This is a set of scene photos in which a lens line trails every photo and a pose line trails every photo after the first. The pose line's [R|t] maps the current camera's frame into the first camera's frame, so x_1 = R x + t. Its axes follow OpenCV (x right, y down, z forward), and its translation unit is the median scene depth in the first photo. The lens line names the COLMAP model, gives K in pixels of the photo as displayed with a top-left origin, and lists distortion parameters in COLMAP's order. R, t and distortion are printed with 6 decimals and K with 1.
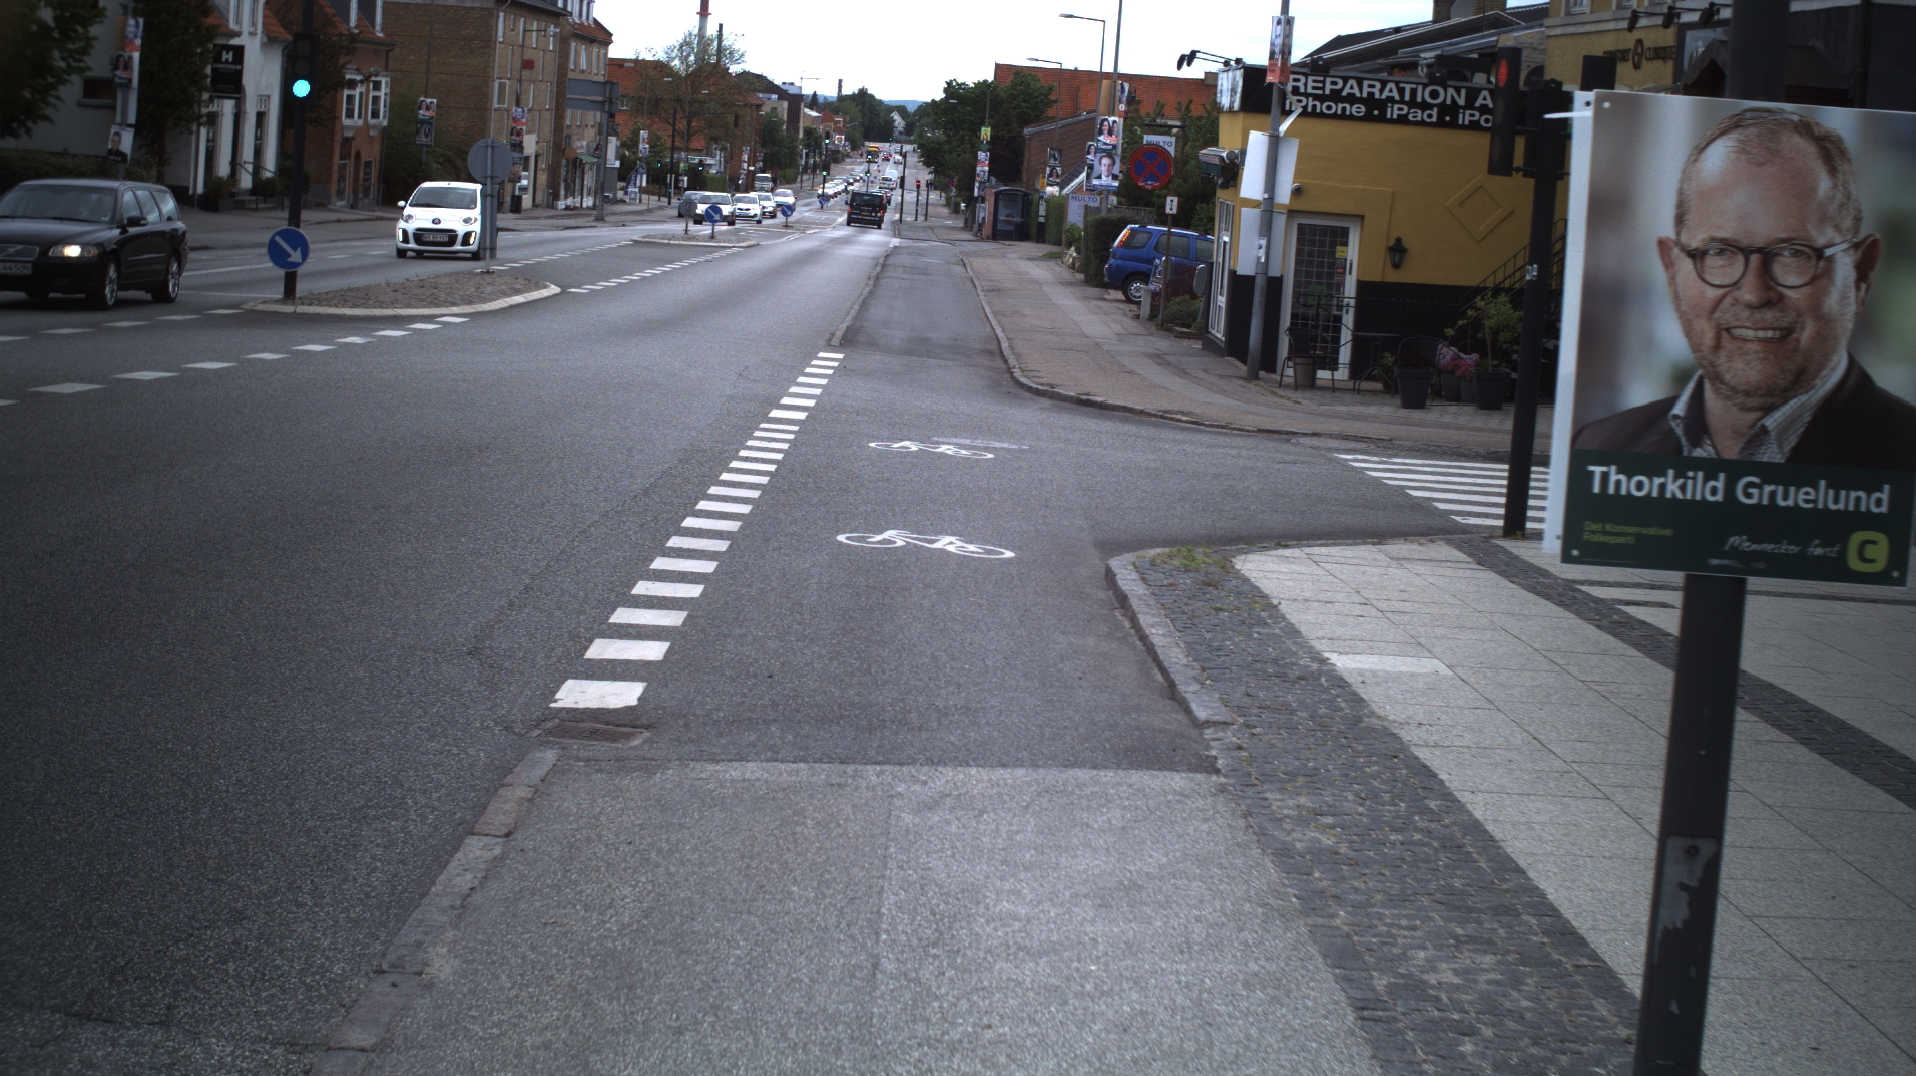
lens RADIAL K [[3545.1, 0, 950.9], [0, 3545.1, 535.4], [0, 0, 1]] dist [-0.256102, 0.000000]
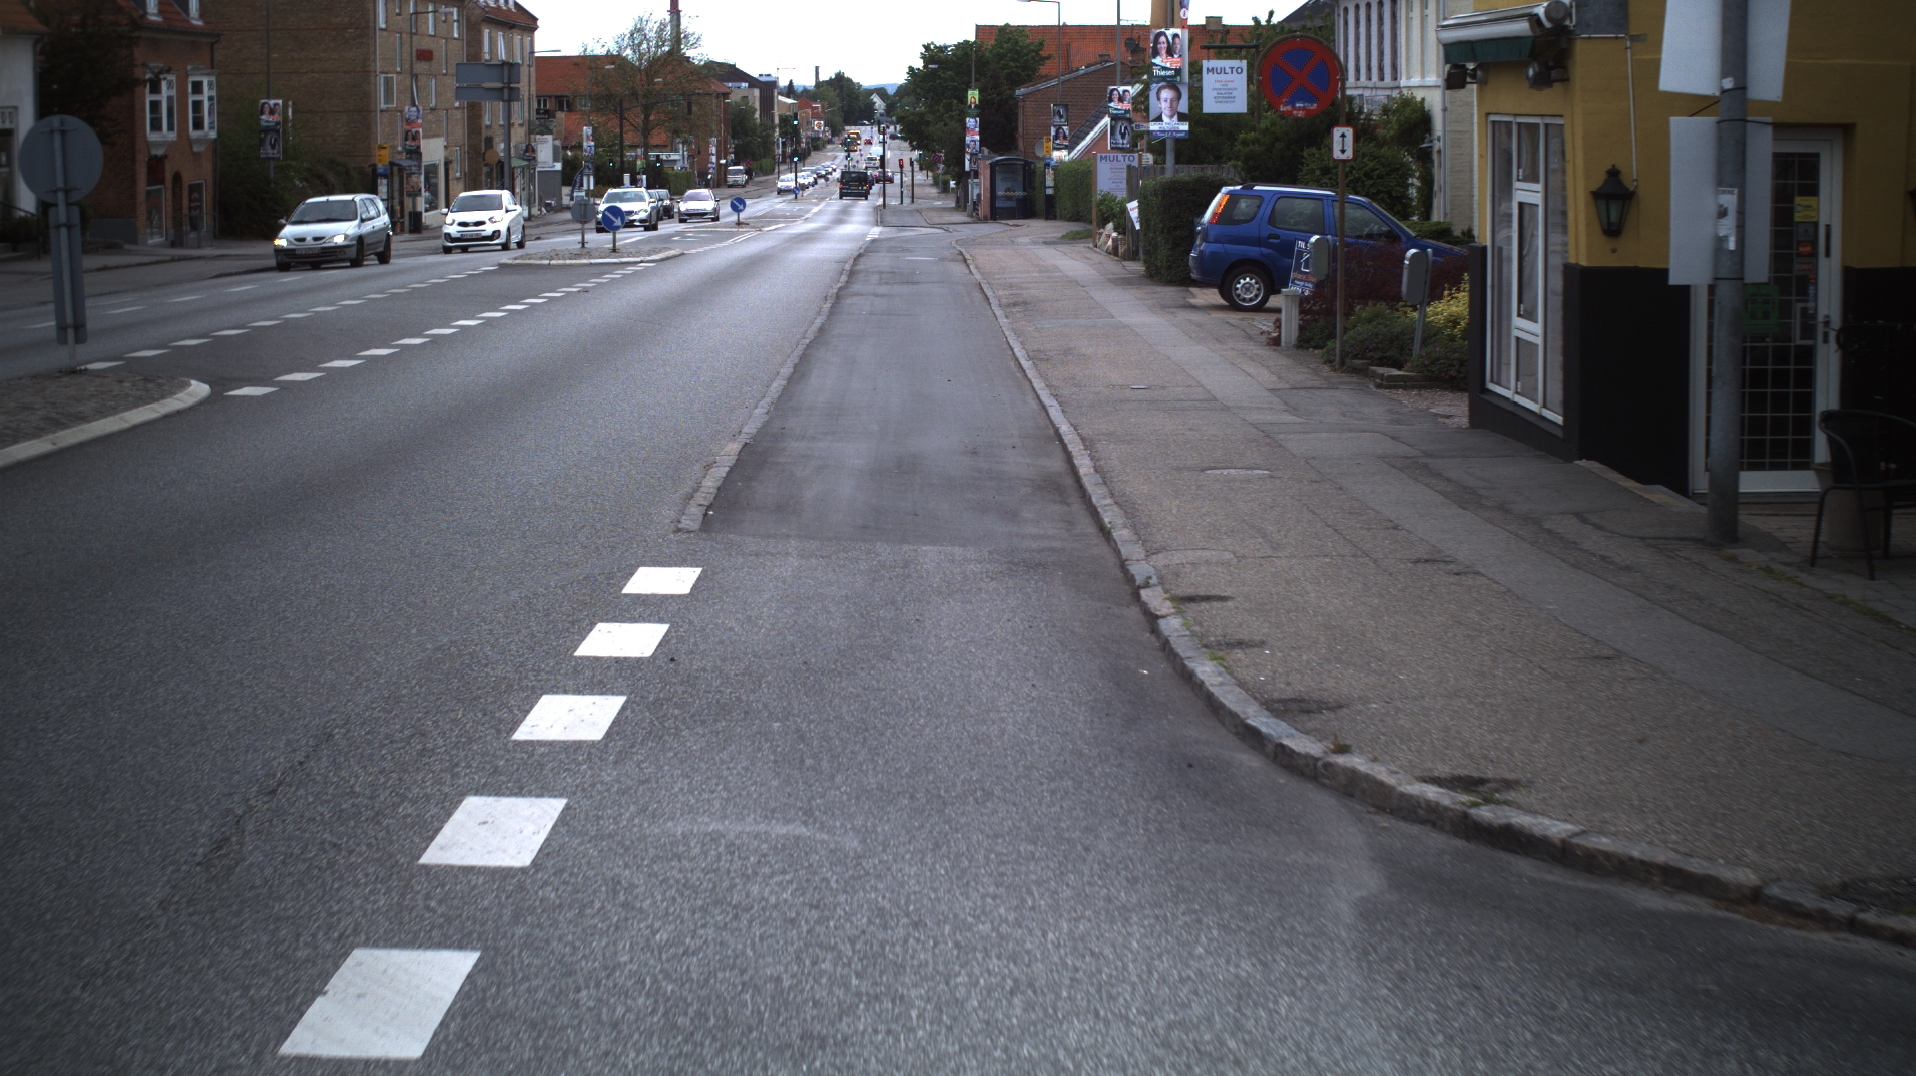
lens RADIAL K [[3545.1, 0, 960.8], [0, 3545.1, 538.2], [0, 0, 1]] dist [-0.256102, 0.000000]
pose [[0.996972, -0.077748, -0.001522, -0.000475], [0.077756, 0.996951, 0.006592, -0.029982], [0.001005, -0.006690, 0.999977, 0.333977]]
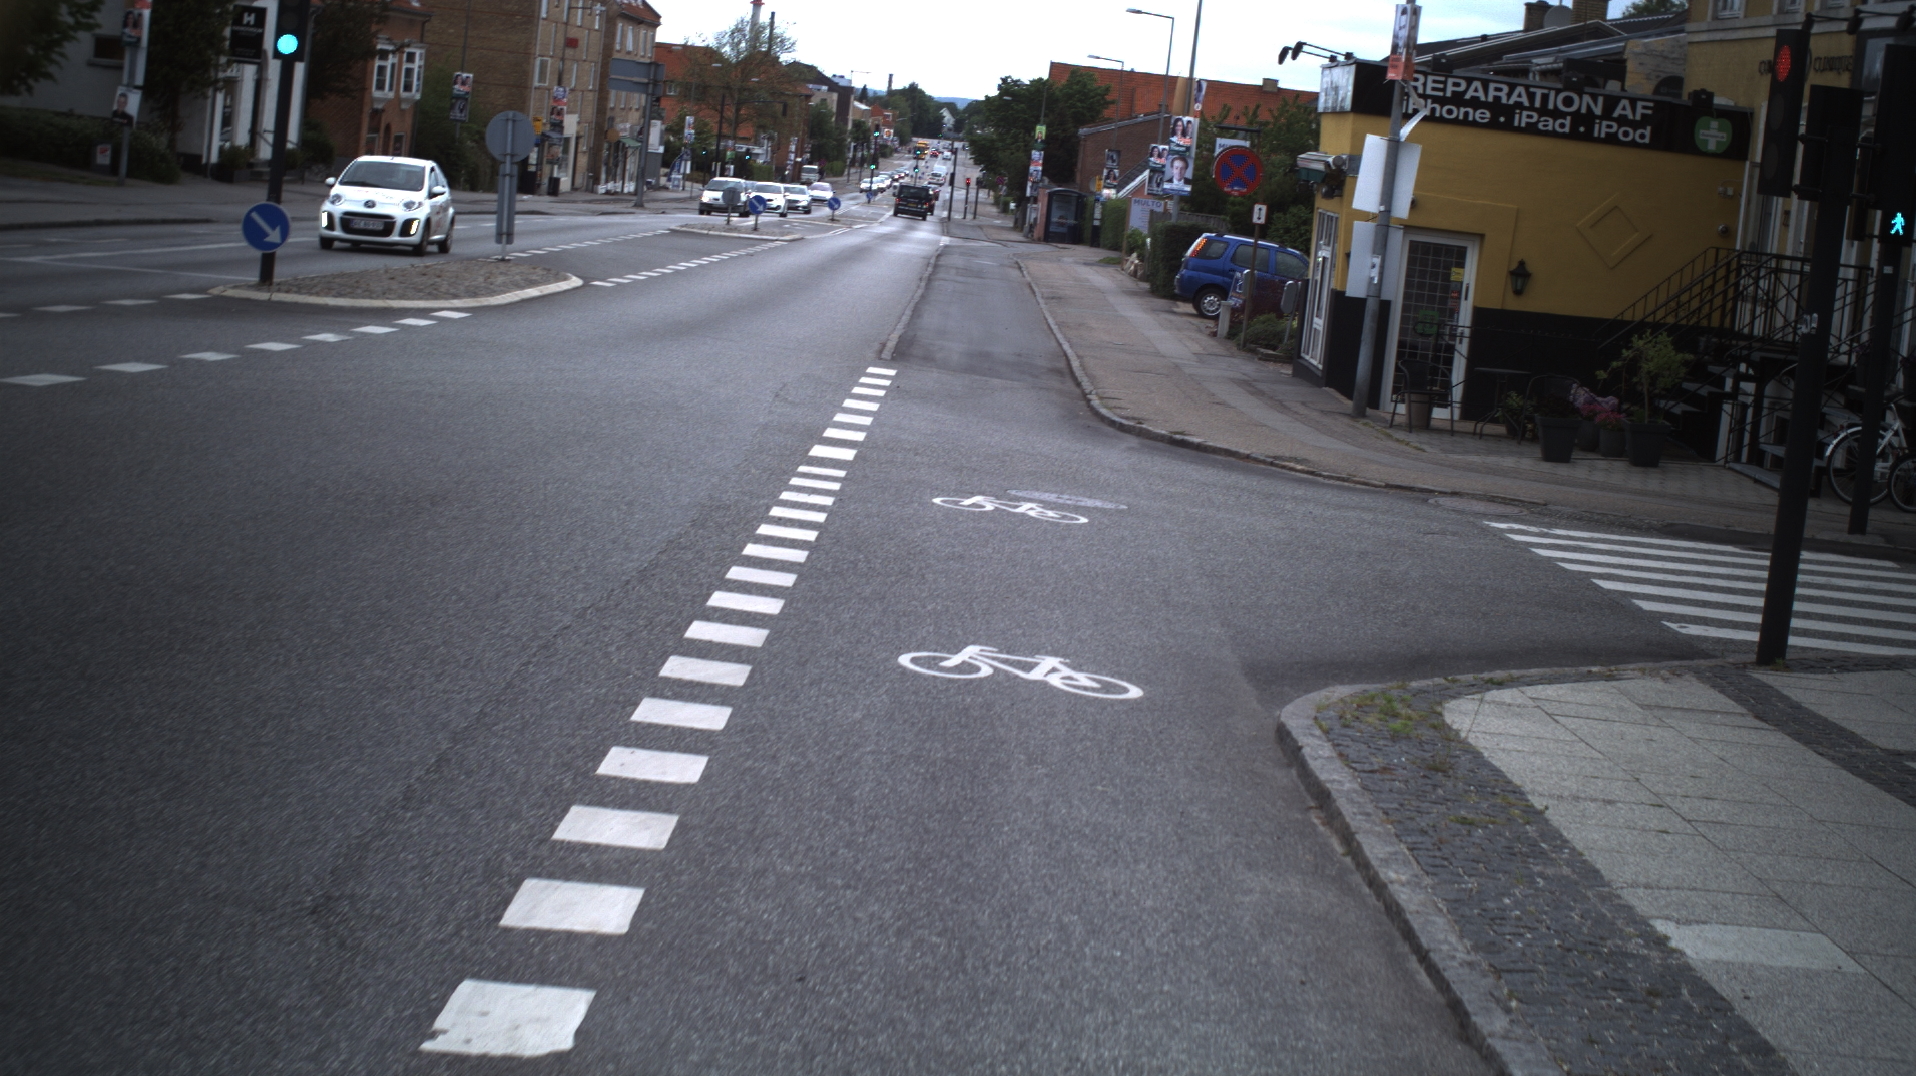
lens RADIAL K [[3545.1, 0, 964.0], [0, 3545.1, 534.4], [0, 0, 1]] dist [-0.256102, 0.000000]
pose [[0.999271, 0.037755, -0.005626, -0.003819], [-0.037754, 0.999287, 0.000289, -0.006236], [0.005632, -0.000076, 0.999984, 0.066734]]
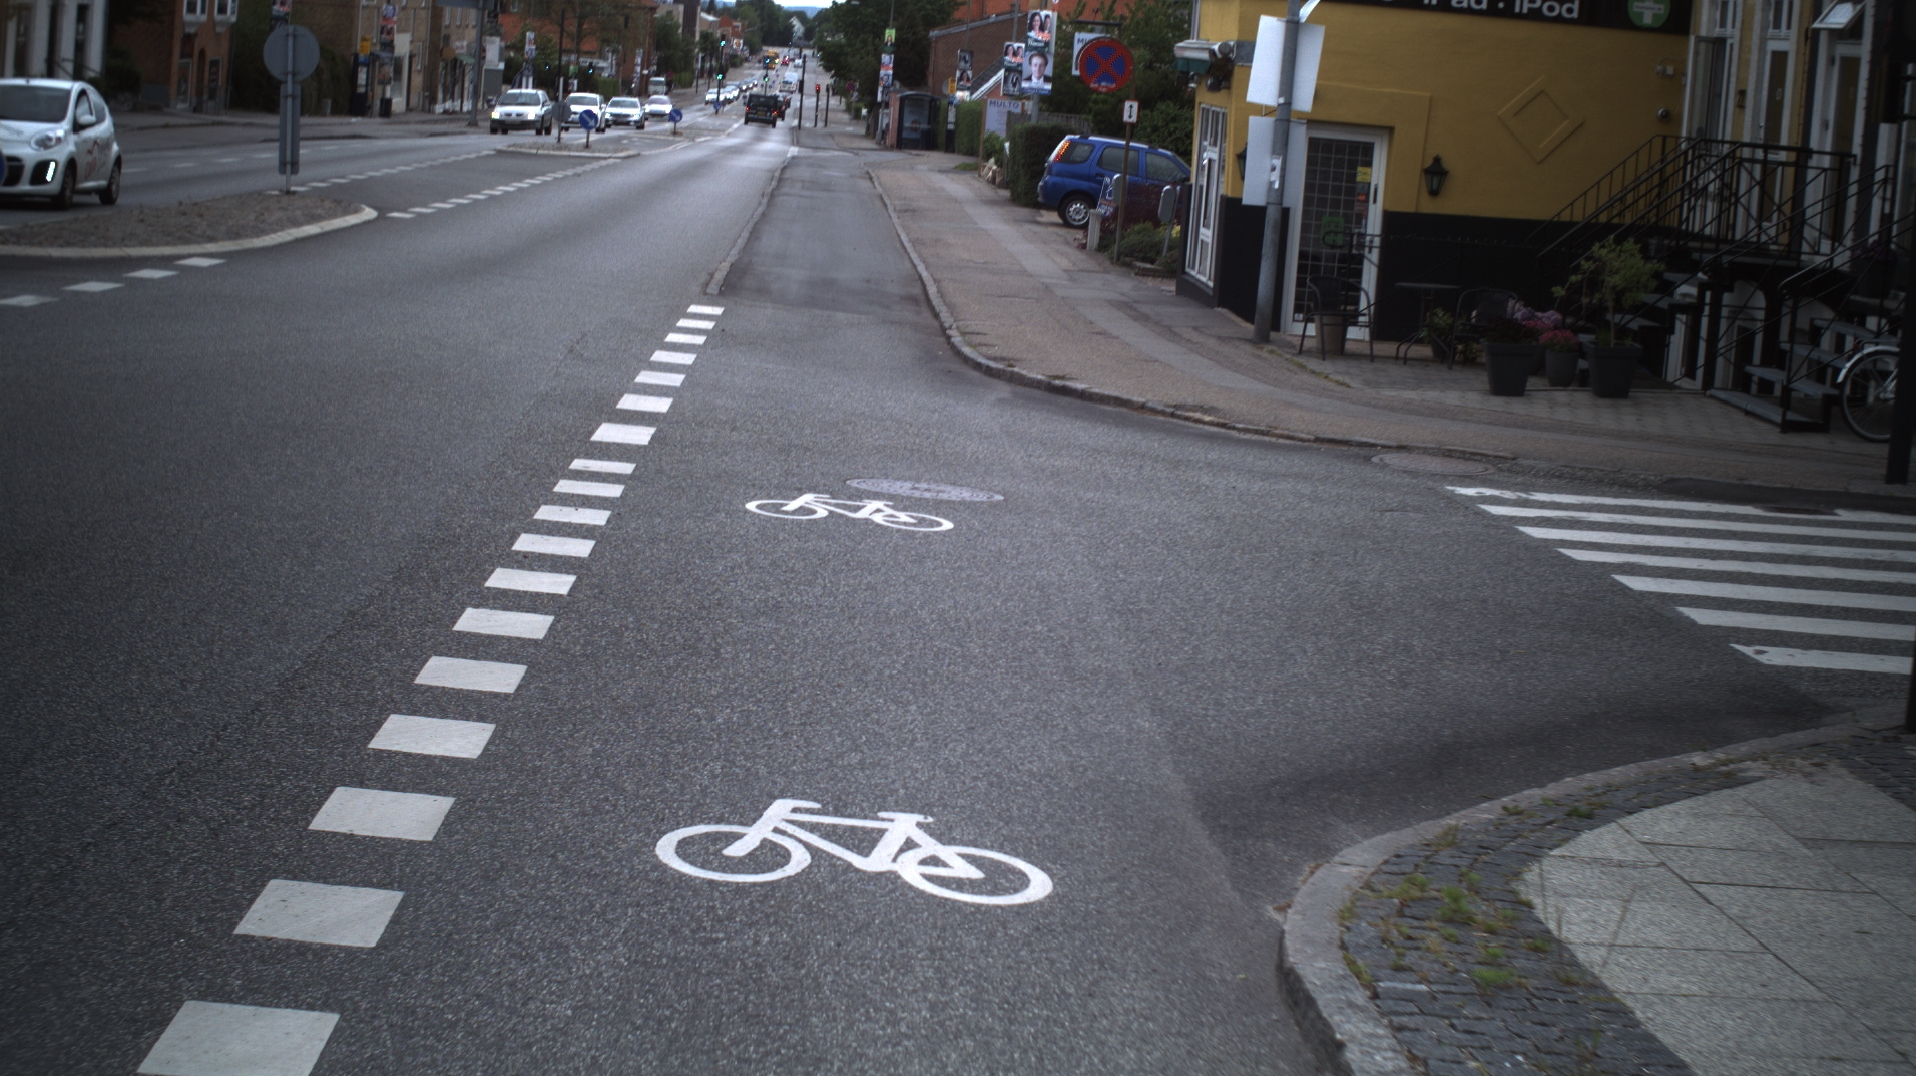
lens RADIAL K [[3545.1, 0, 963.2], [0, 3545.1, 552.9], [0, 0, 1]] dist [-0.256102, 0.000000]
pose [[0.999466, 0.003128, 0.032540, -0.001964], [-0.004143, 0.999506, 0.031162, -0.012357], [-0.032426, -0.031281, 0.998985, 0.133727]]
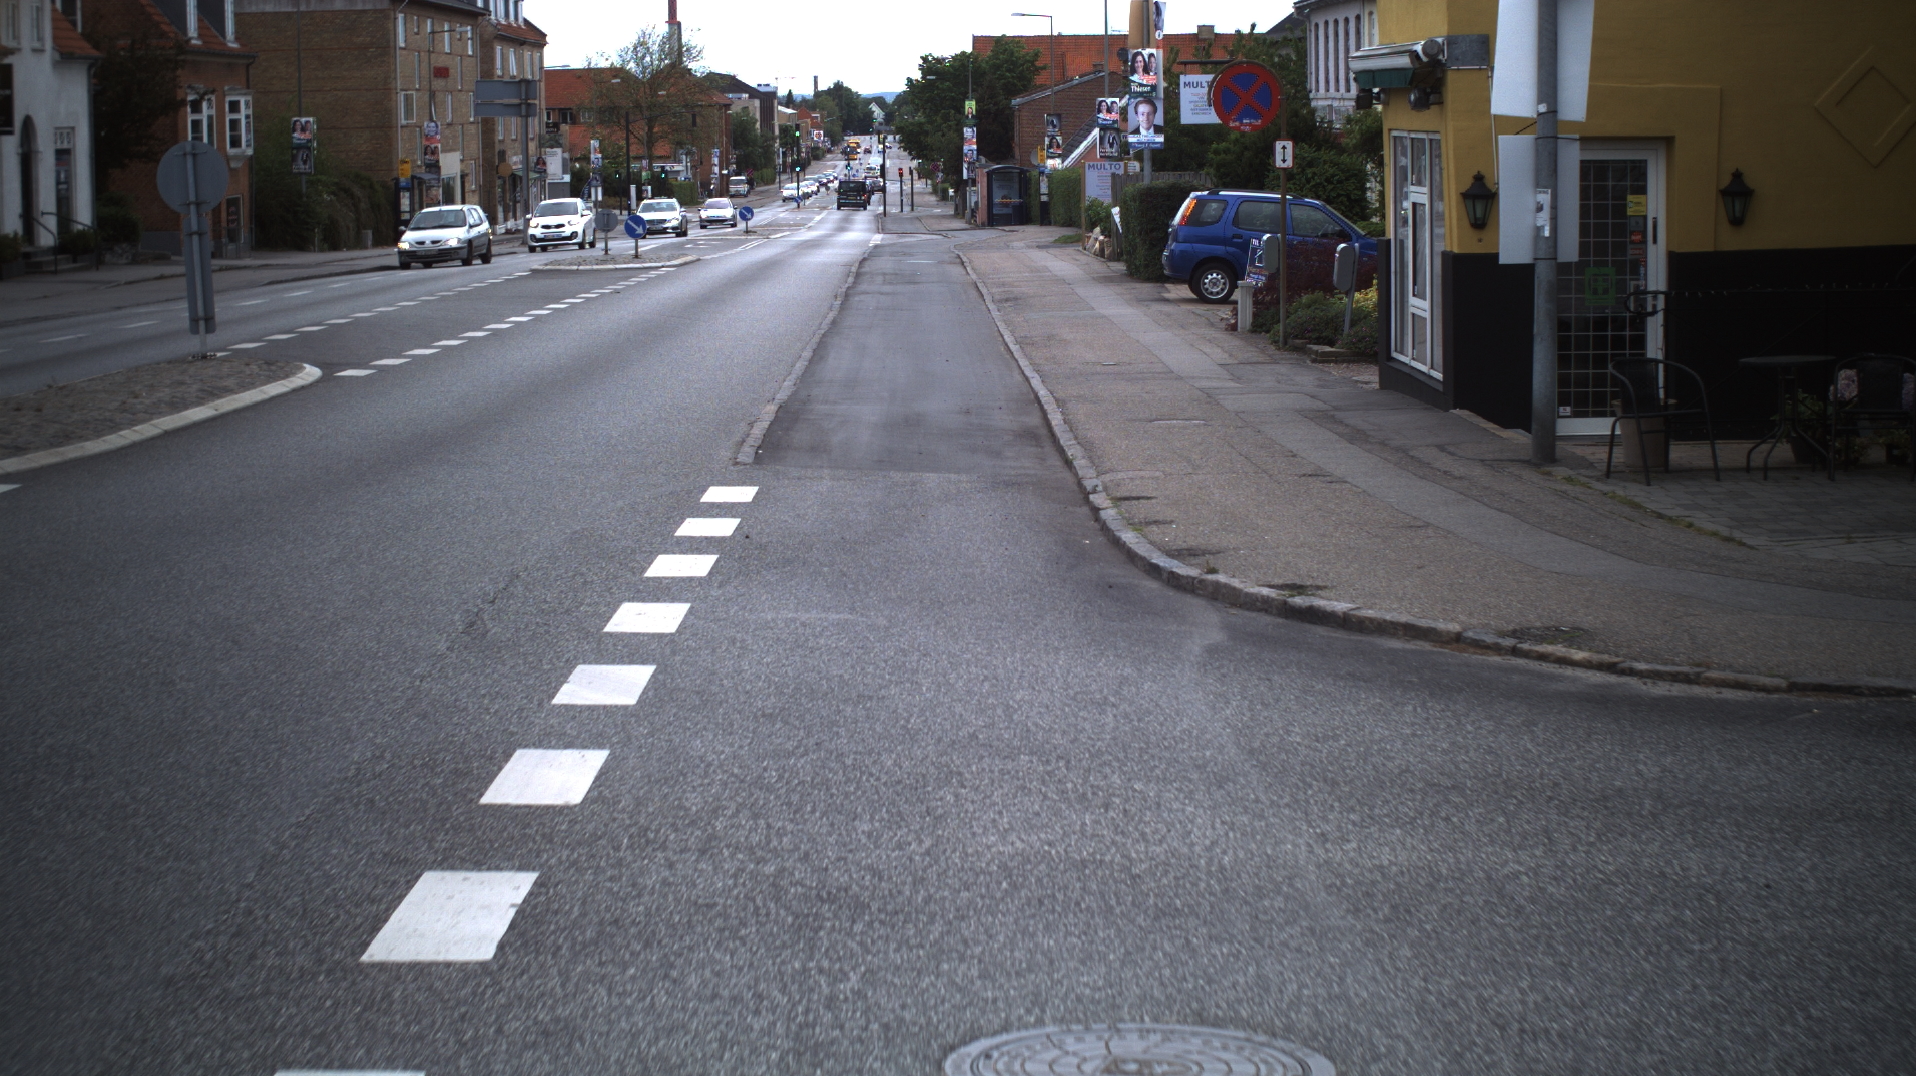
lens RADIAL K [[3545.1, 0, 962.6], [0, 3545.1, 540.6], [0, 0, 1]] dist [-0.256102, 0.000000]
pose [[0.996224, -0.086808, -0.001601, -0.000308], [0.086815, 0.996212, 0.005044, -0.023707], [0.001157, -0.005164, 0.999986, 0.267117]]
